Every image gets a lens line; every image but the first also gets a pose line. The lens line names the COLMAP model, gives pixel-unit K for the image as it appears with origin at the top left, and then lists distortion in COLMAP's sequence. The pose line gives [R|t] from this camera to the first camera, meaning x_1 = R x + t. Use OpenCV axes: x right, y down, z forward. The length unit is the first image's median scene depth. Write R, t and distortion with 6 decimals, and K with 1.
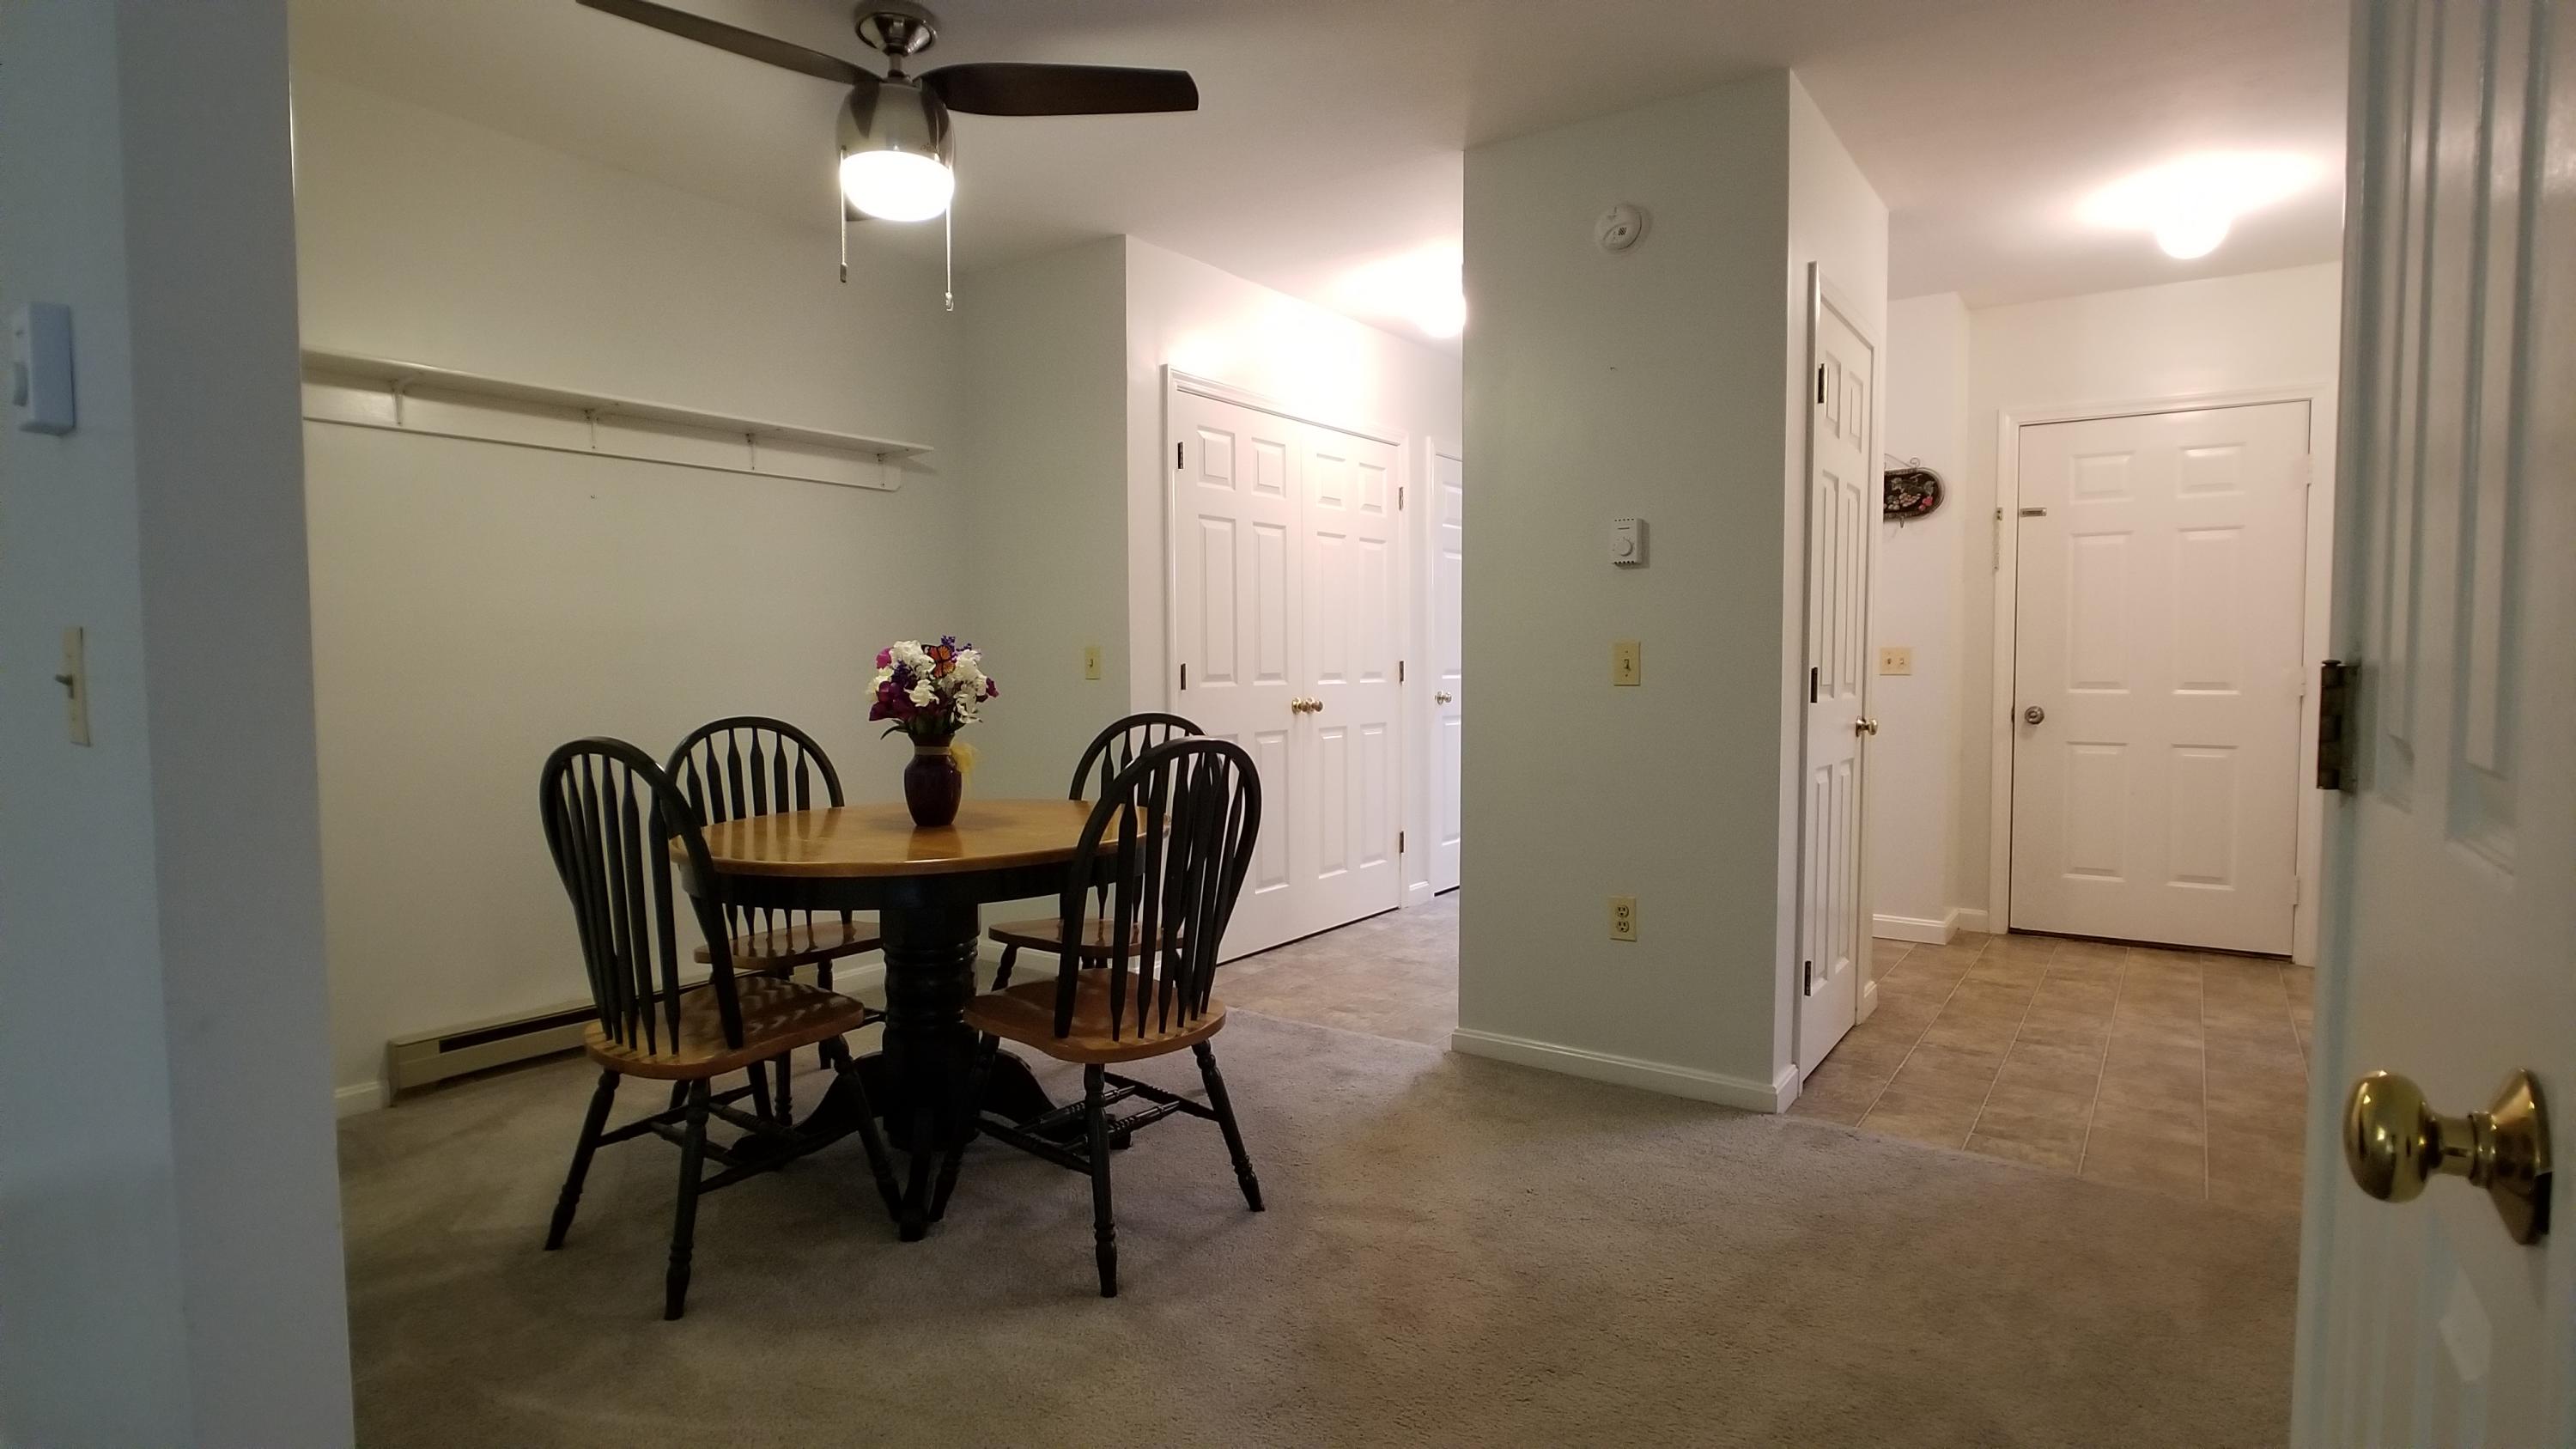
lens RADIAL K [[1287.0, 0, 1244.6], [0, 1287.0, 715.9], [0, 0, 1]] dist [0.003802, -0.012382]
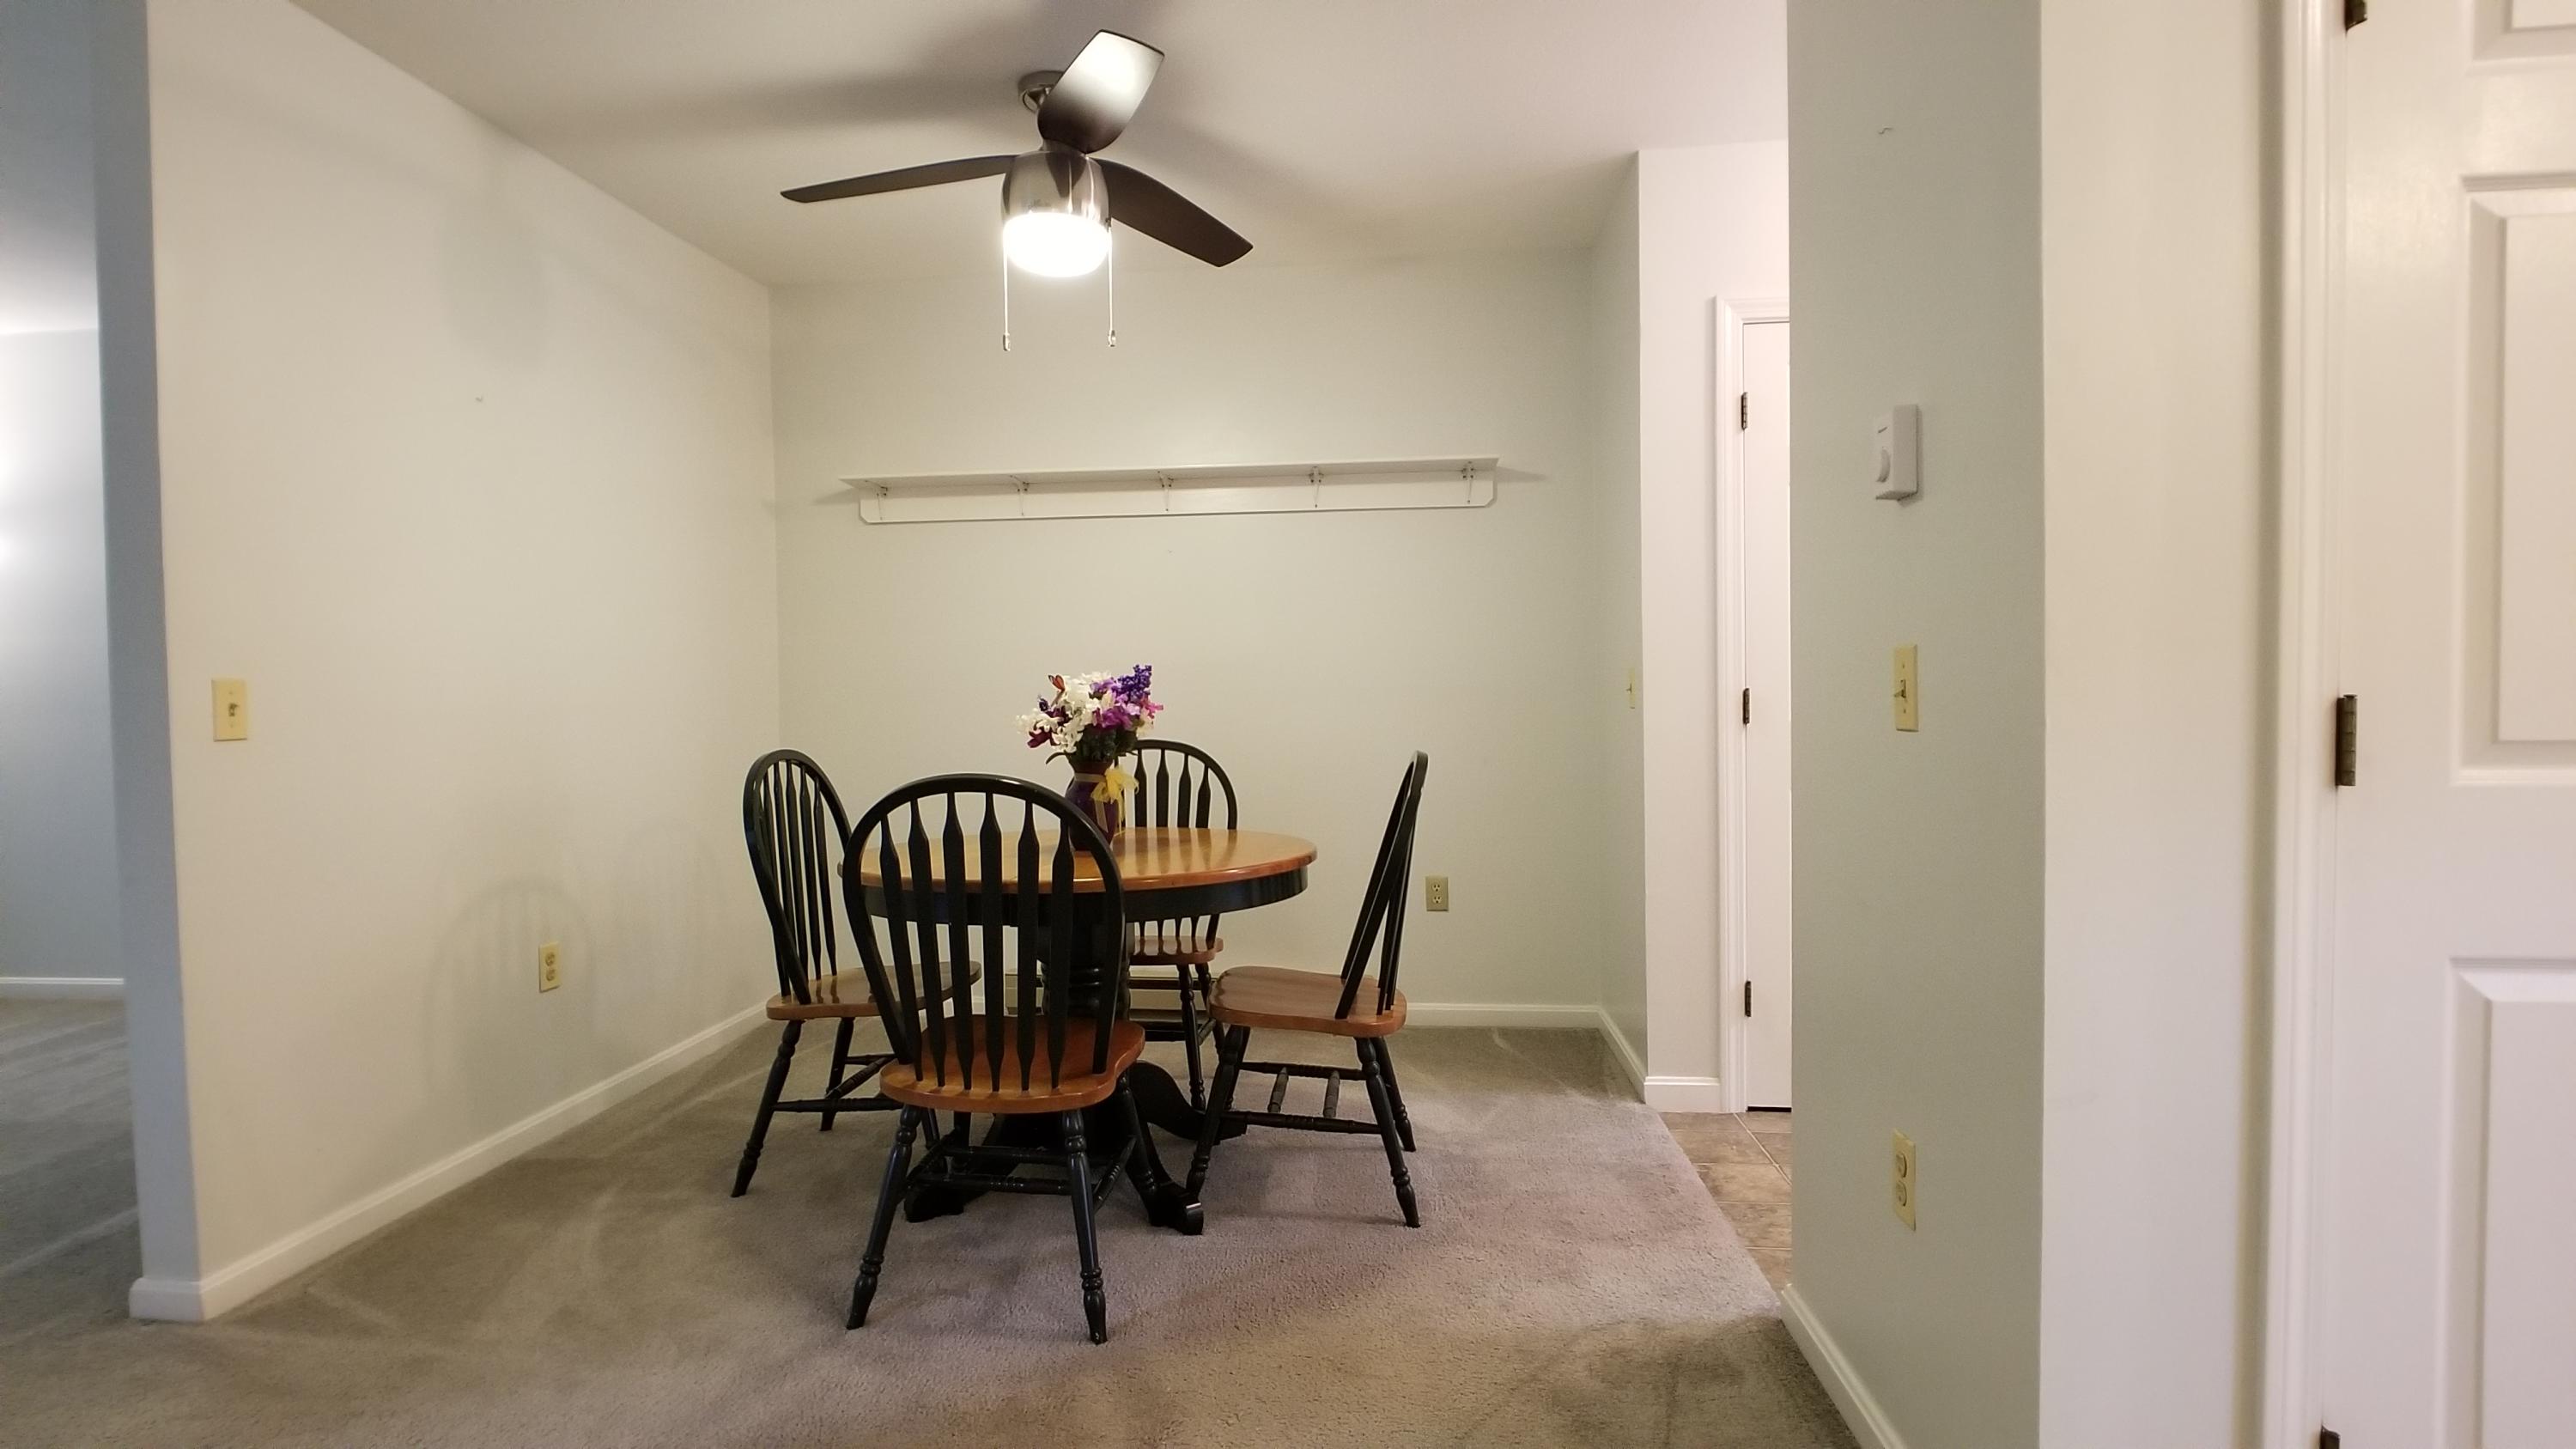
lens RADIAL K [[1287.0, 0, 1244.6], [0, 1287.0, 715.9], [0, 0, 1]] dist [0.003802, -0.012382]
pose [[0.503918, 0.013729, -0.863642, 0.599006], [-0.030011, 0.999548, -0.001621, -0.018937], [0.863230, 0.026736, 0.504102, 0.497421]]
